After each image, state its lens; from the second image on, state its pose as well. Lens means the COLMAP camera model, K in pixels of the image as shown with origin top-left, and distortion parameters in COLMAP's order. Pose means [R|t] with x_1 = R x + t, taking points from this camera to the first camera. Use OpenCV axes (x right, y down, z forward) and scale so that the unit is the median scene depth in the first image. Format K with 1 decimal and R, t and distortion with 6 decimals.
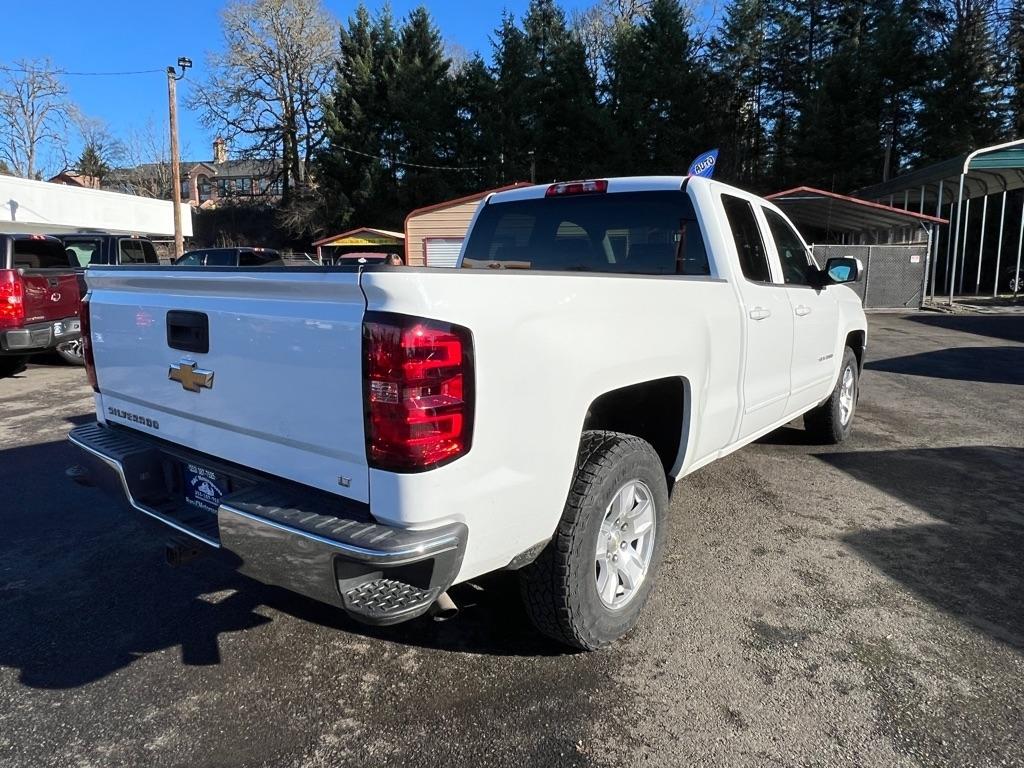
lens RADIAL K [[667.4, 0, 506.0], [0, 667.4, 383.2], [0, 0, 1]] dist [-0.001472, -0.001689]
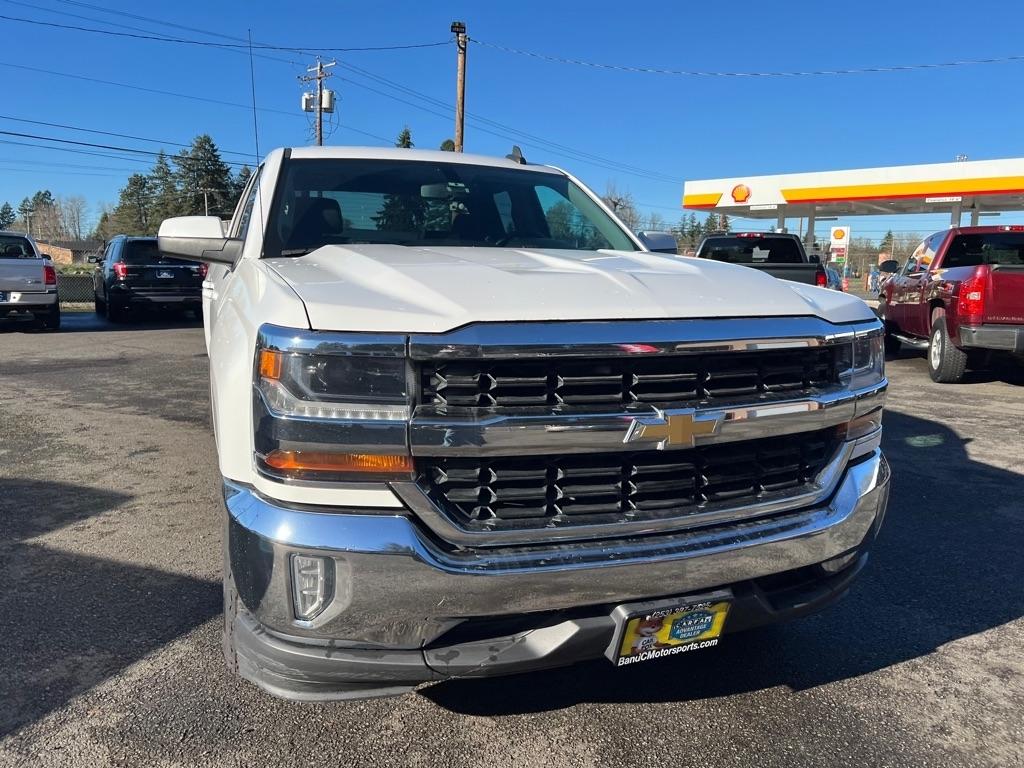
lens RADIAL K [[766.5, 0, 507.2], [0, 766.5, 379.7], [0, 0, 1]] dist [0.055863, -0.066417]
pose [[-0.506249, 0.113658, -0.854865, 1.090036], [-0.158259, 0.962198, 0.221649, -0.275143], [0.847741, 0.247500, -0.469125, 1.796060]]
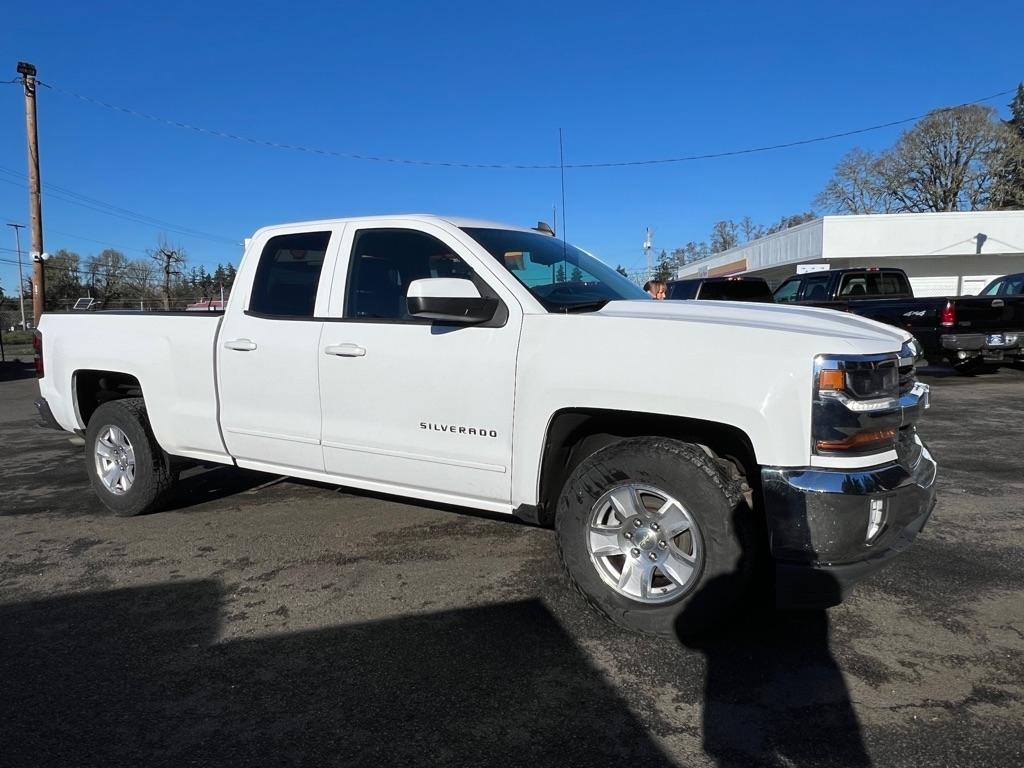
lens RADIAL K [[667.4, 0, 513.5], [0, 667.4, 388.0], [0, 0, 1]] dist [-0.001472, -0.001689]
pose [[0.134101, 0.106376, -0.985242, 1.312984], [-0.143723, 0.985797, 0.086874, -0.166996], [0.980490, 0.129952, 0.147486, 1.107864]]
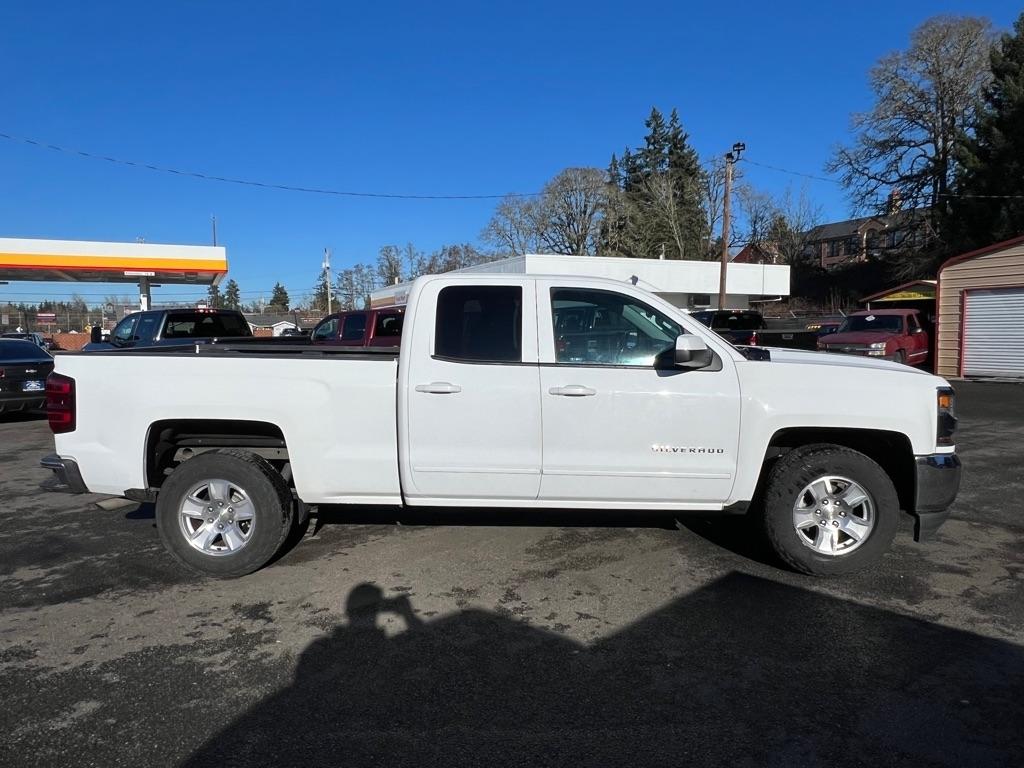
lens RADIAL K [[667.4, 0, 512.3], [0, 667.4, 385.4], [0, 0, 1]] dist [-0.001472, -0.001689]
pose [[0.590561, 0.062869, -0.804541, 1.196778], [-0.123931, 0.992200, -0.013436, -0.094235], [0.797420, 0.107643, 0.593746, 0.355153]]
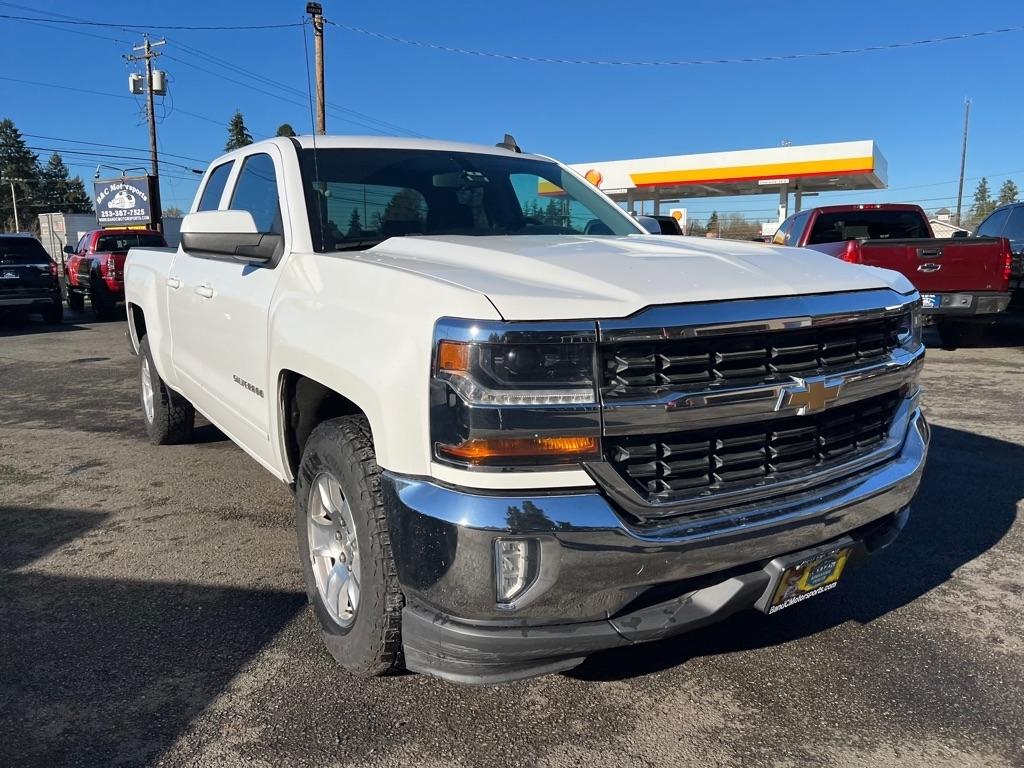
lens RADIAL K [[766.5, 0, 507.1], [0, 766.5, 379.3], [0, 0, 1]] dist [0.055863, -0.066417]
pose [[-0.329823, 0.153351, -0.931504, 1.188705], [-0.141748, 0.967487, 0.209465, -0.248951], [0.933340, 0.201125, -0.297363, 1.633194]]
